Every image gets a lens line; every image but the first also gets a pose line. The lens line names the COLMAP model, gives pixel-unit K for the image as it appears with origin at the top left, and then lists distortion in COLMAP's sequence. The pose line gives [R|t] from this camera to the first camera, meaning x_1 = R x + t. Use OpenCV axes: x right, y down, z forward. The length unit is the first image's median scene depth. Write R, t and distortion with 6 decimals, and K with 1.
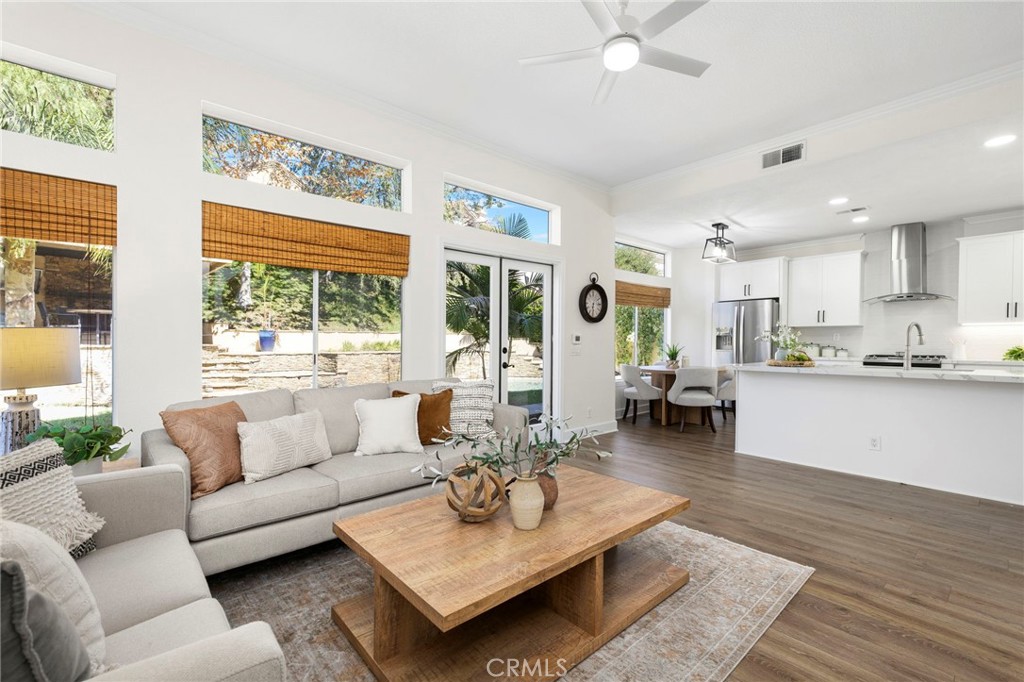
lens RADIAL K [[437.2, 0, 521.4], [0, 437.2, 346.6], [0, 0, 1]] dist [0.002768, 0.000504]
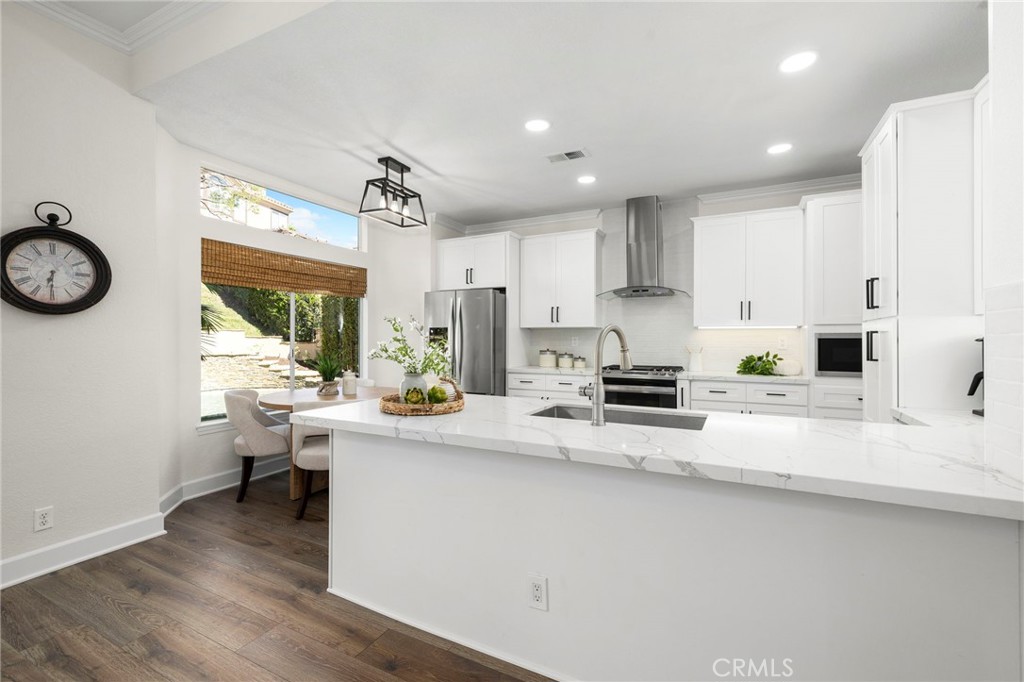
lens RADIAL K [[437.2, 0, 511.5], [0, 437.2, 335.1], [0, 0, 1]] dist [0.002768, 0.000504]
pose [[0.932566, 0.005224, 0.360962, 0.367925], [0.001545, 0.999828, -0.018462, -0.021177], [-0.360996, 0.017775, 0.932398, 0.349309]]
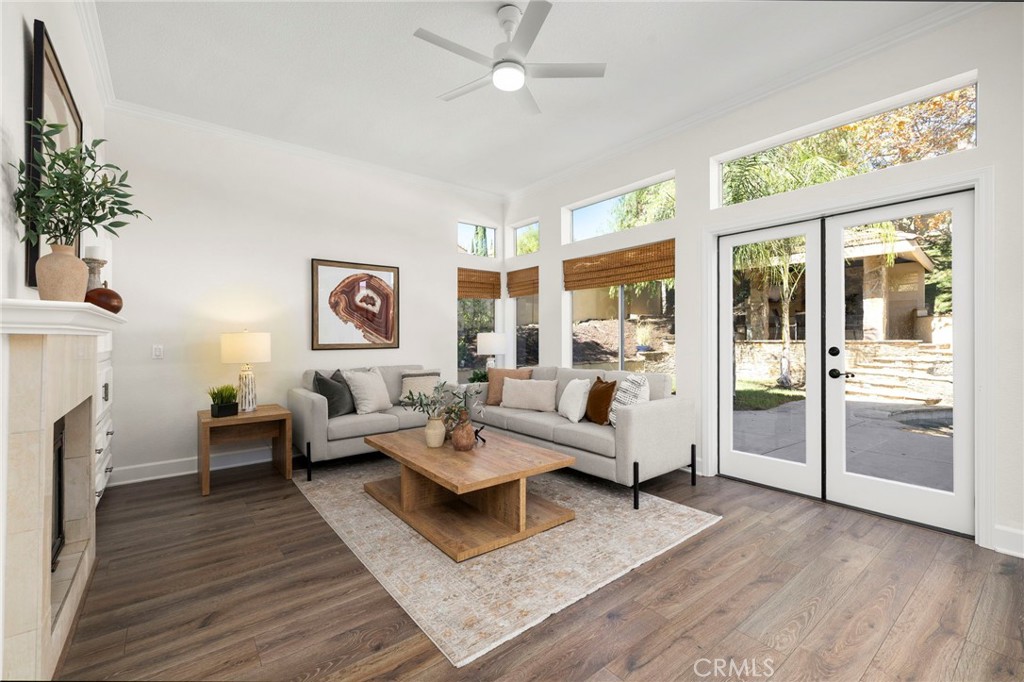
lens RADIAL K [[437.2, 0, 520.5], [0, 437.2, 337.3], [0, 0, 1]] dist [0.002768, 0.000504]
pose [[-0.051336, 0.002172, -0.998679, 1.619754], [-0.012567, 0.999917, 0.002821, -0.021965], [0.998602, 0.012695, -0.051304, 1.348868]]
